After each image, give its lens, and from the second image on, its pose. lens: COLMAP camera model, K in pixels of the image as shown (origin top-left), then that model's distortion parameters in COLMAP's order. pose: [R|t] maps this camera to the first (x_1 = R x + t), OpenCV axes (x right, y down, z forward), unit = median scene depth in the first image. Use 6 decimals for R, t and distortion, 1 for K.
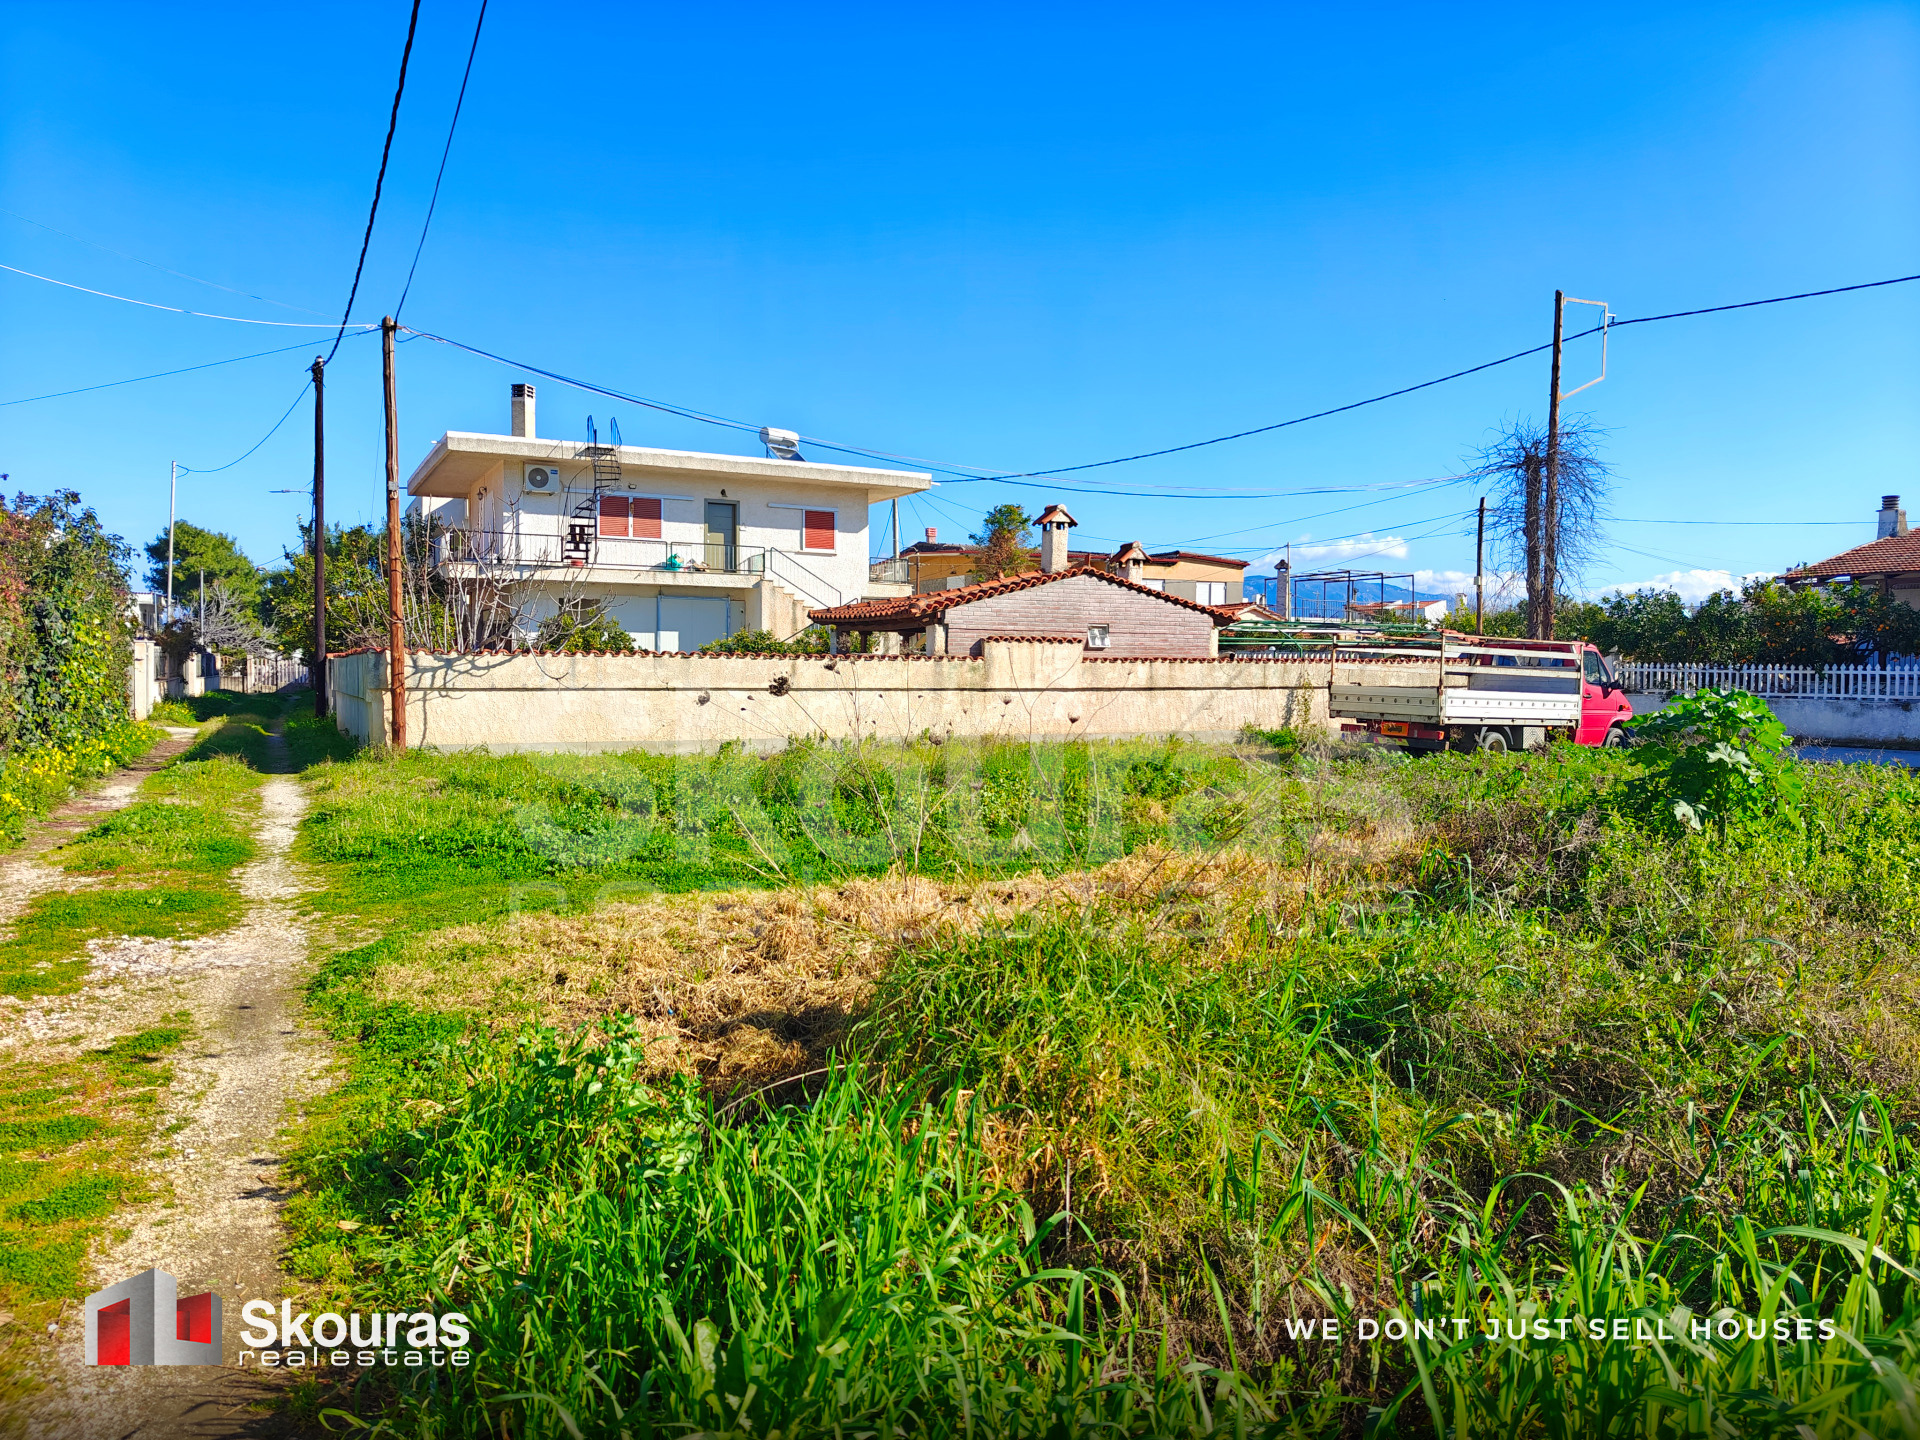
lens RADIAL K [[1266.9, 0, 960.0], [0, 1266.9, 720.0], [0, 0, 1]] dist [0.024977, -0.001098]
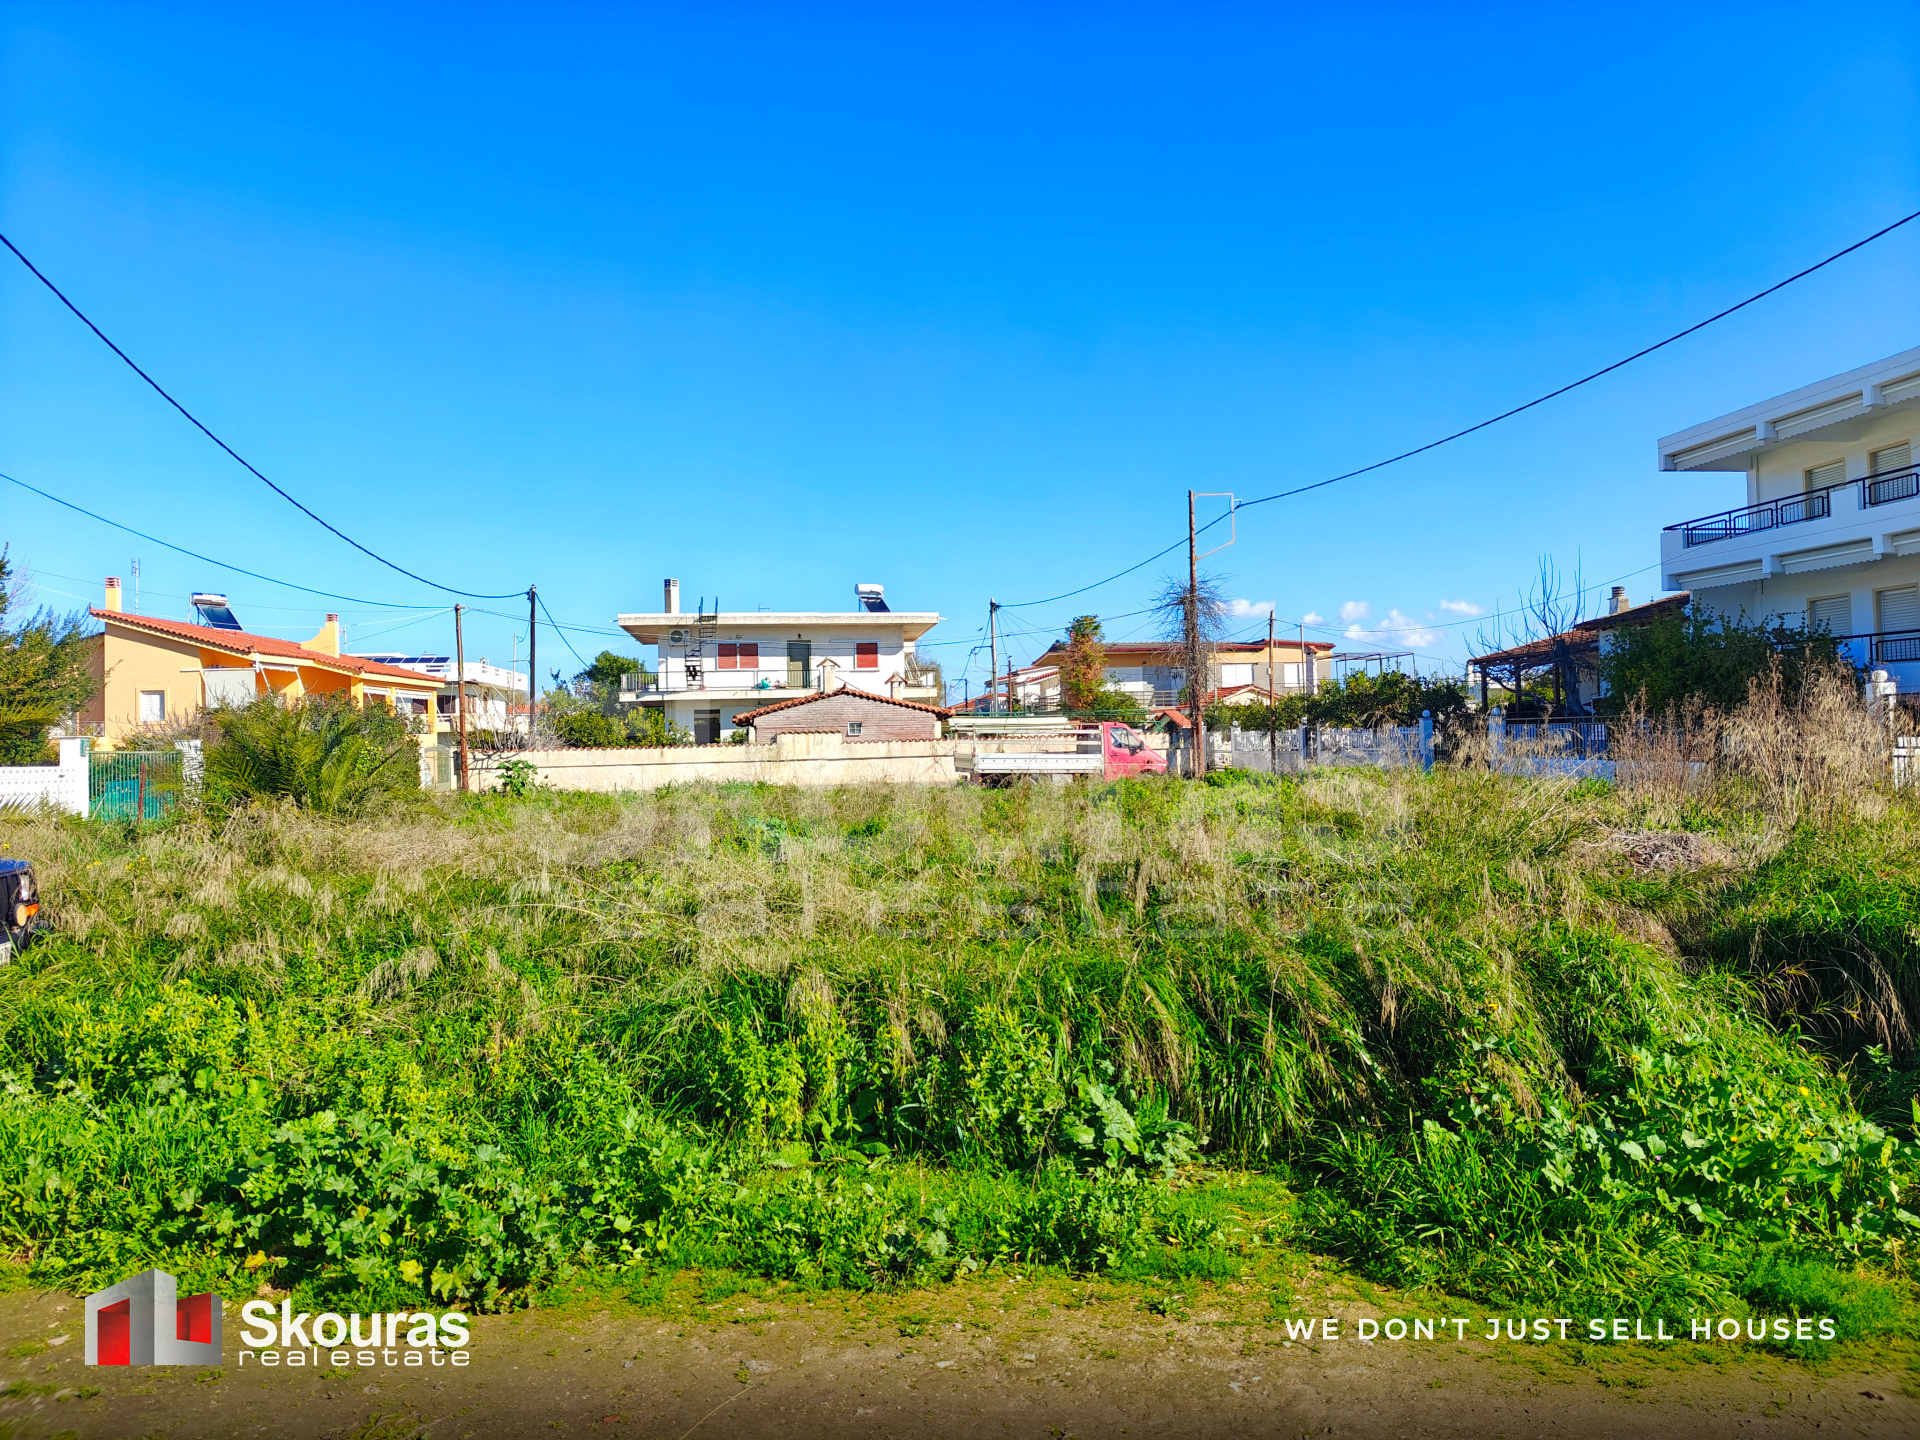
lens RADIAL K [[1287.7, 0, 986.6], [0, 1287.7, 722.0], [0, 0, 1]] dist [-0.002672, -0.002459]
pose [[0.947502, -0.038377, -0.317440, 0.532666], [0.019601, 0.997876, -0.062131, 0.024239], [0.319150, 0.052647, 0.946241, -0.392597]]
